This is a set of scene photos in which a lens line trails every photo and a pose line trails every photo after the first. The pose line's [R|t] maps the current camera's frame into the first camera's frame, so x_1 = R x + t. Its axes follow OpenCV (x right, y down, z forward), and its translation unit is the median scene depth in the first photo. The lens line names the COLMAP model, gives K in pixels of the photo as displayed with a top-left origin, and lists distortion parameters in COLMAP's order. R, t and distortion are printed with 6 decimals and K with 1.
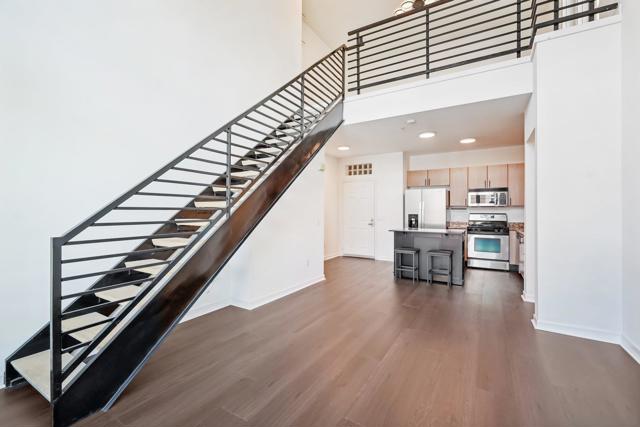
lens RADIAL K [[289.3, 0, 325.6], [0, 289.3, 214.2], [0, 0, 1]] dist [0.010443, 0.000222]
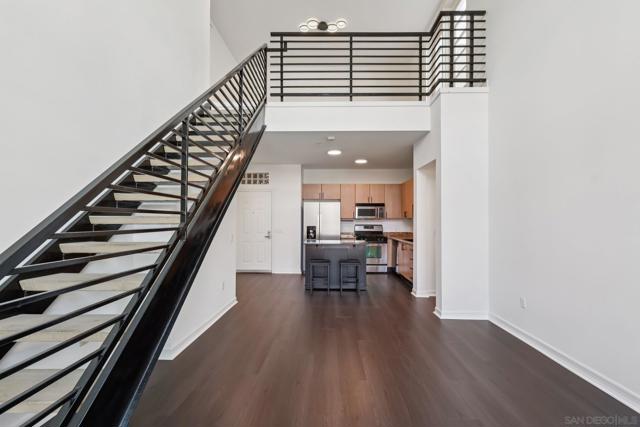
lens RADIAL K [[289.3, 0, 328.8], [0, 289.3, 219.9], [0, 0, 1]] dist [0.010443, 0.000222]
pose [[0.863083, 0.000081, 0.505062, -0.203950], [0.004749, 0.999954, -0.008276, -0.016795], [-0.505040, 0.009542, 0.863043, 0.098113]]
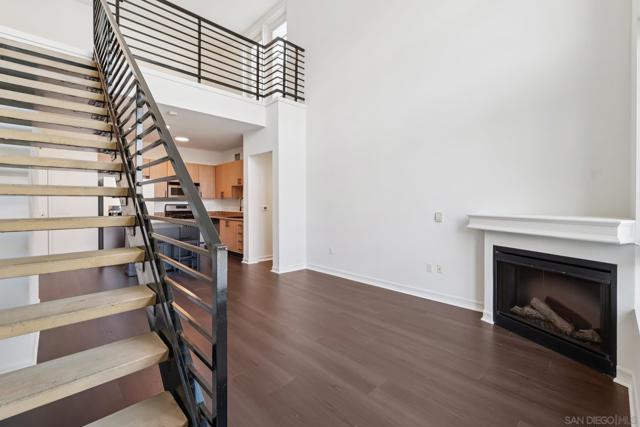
lens RADIAL K [[280.0, 0, 326.0], [0, 280.0, 210.0], [0, 0, 1]] dist [0.008154, 0.000716]
pose [[0.262700, -0.020608, 0.964657, -0.447741], [0.002885, 0.999784, 0.020573, -0.001985], [-0.964873, -0.002622, 0.262703, 0.197562]]
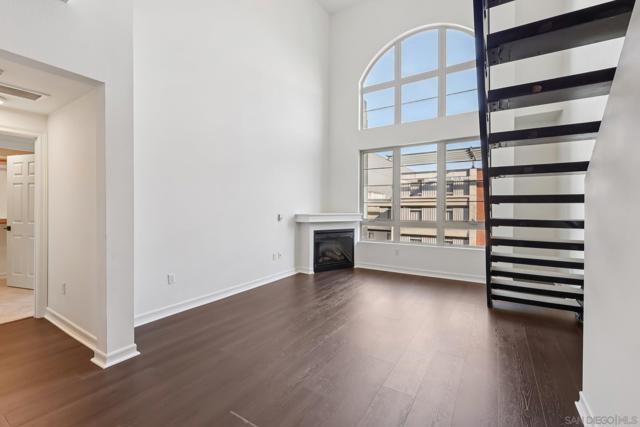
lens RADIAL K [[280.0, 0, 321.6], [0, 280.0, 210.4], [0, 0, 1]] dist [0.008154, 0.000716]
pose [[-0.998805, -0.010460, 0.047748, 0.105117], [-0.009861, 0.999870, 0.012750, -0.005856], [-0.047876, 0.012264, -0.998778, 1.049443]]
